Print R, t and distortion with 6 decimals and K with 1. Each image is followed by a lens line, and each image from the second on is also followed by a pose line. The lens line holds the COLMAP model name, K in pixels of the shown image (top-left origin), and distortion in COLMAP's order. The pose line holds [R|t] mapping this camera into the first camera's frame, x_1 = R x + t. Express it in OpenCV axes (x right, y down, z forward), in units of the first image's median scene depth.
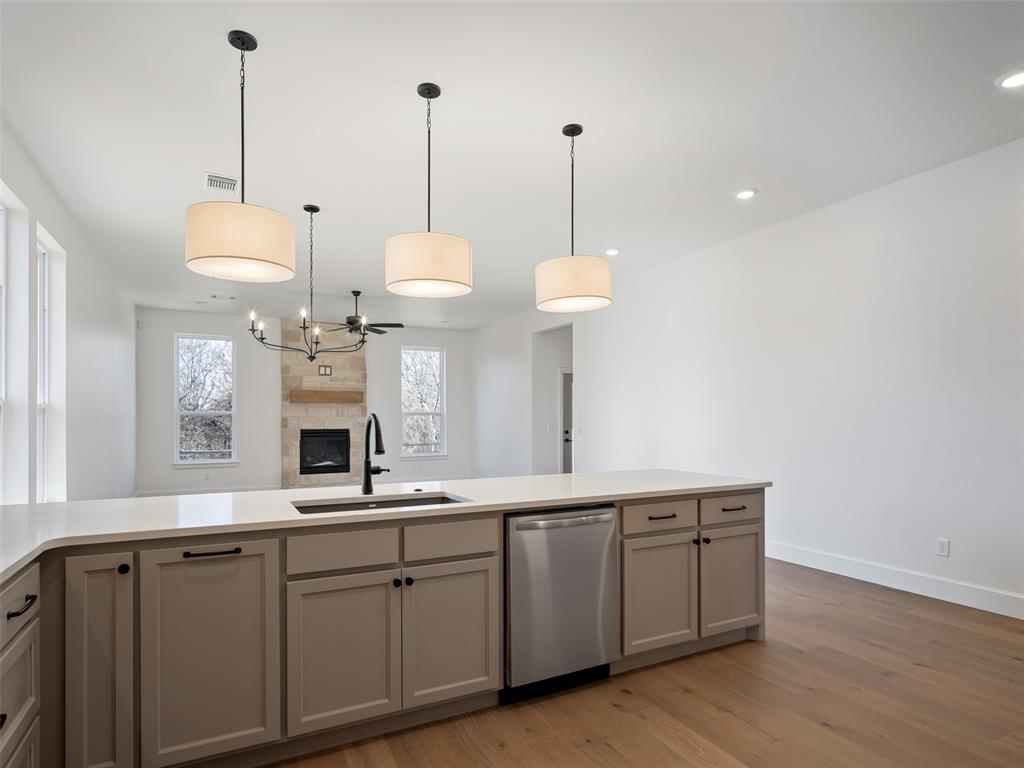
lens RADIAL K [[578.4, 0, 509.9], [0, 578.4, 415.0], [0, 0, 1]] dist [-0.010421, -0.001582]
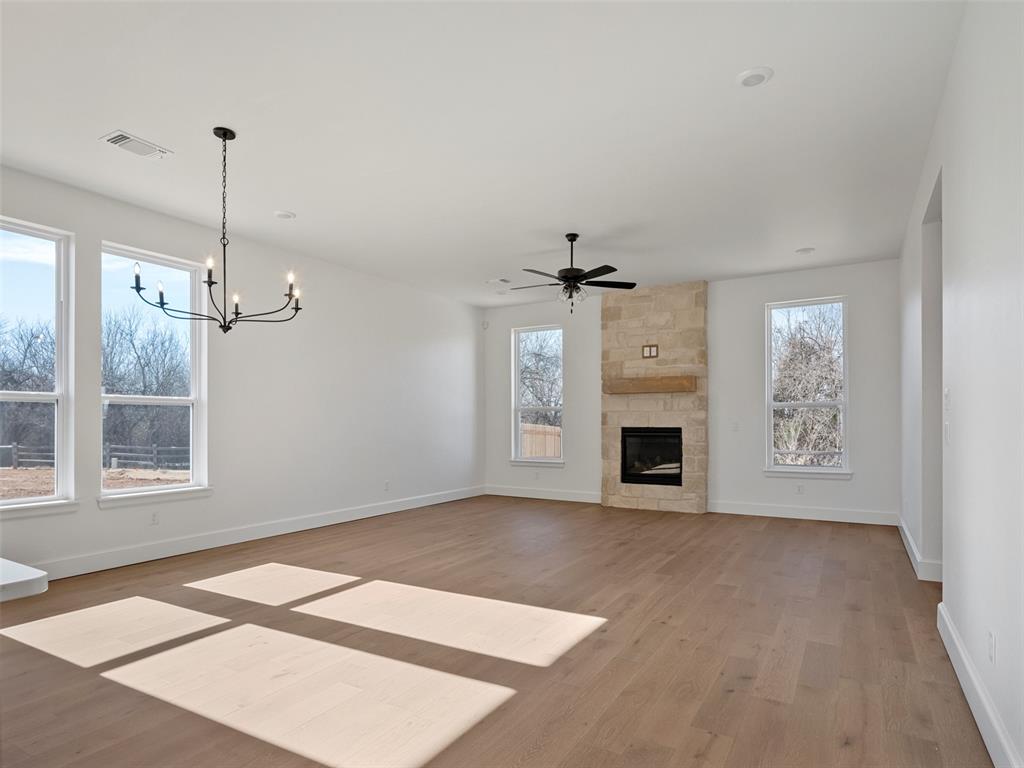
lens RADIAL K [[578.4, 0, 509.9], [0, 578.4, 415.0], [0, 0, 1]] dist [-0.010421, -0.001582]
pose [[0.537708, -0.007668, -0.843097, 0.234379], [0.001570, 0.999966, -0.008093, 0.014215], [0.843130, 0.003029, 0.537701, 0.429714]]
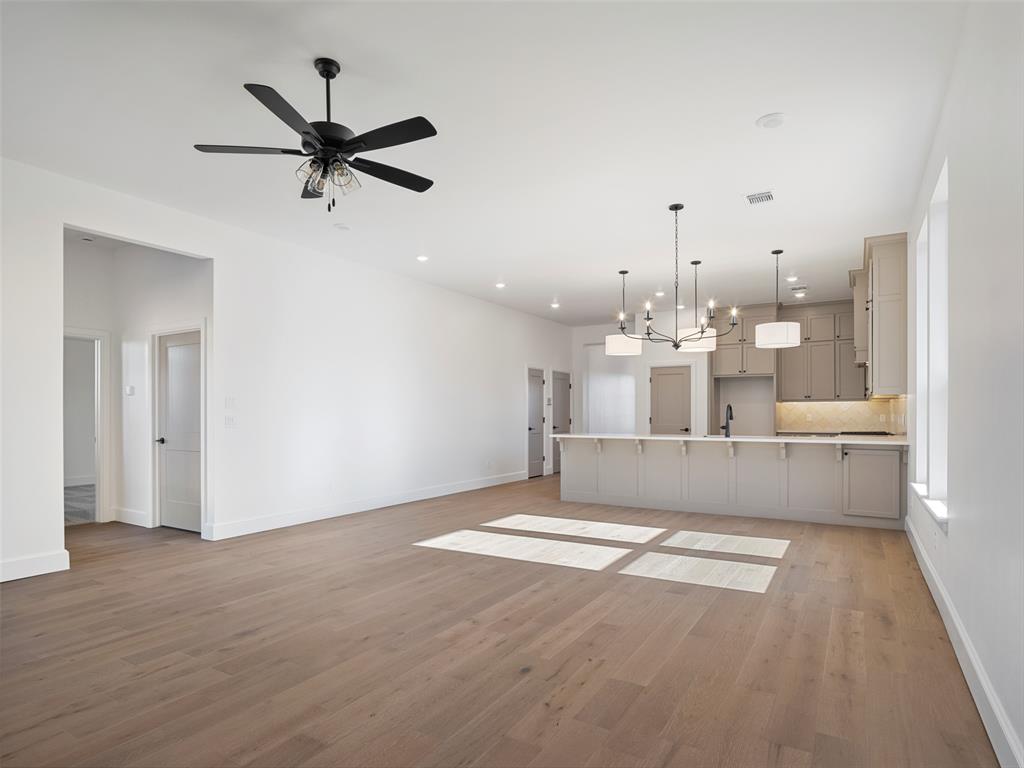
lens RADIAL K [[575.7, 0, 513.9], [0, 575.7, 407.1], [0, 0, 1]] dist [-0.017164, 0.001033]
pose [[-0.536738, 0.014258, 0.843628, -0.514941], [-0.000178, 0.999855, -0.017011, 0.018107], [-0.843749, -0.009280, -0.536658, 0.864812]]
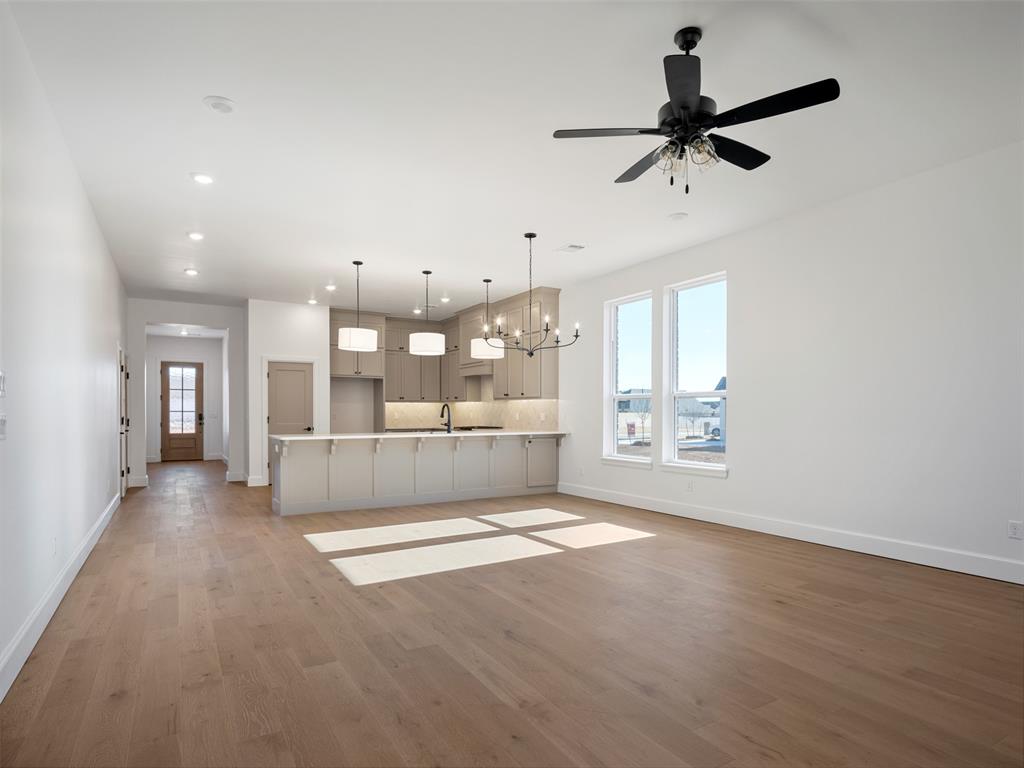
lens RADIAL K [[566.5, 0, 512.0], [0, 566.5, 416.3], [0, 0, 1]] dist [-0.021108, 0.000853]
pose [[-0.997218, 0.003970, -0.074438, -0.103135], [0.003718, 0.999987, 0.003523, 0.017241], [0.074451, 0.003237, -0.997219, 1.054078]]
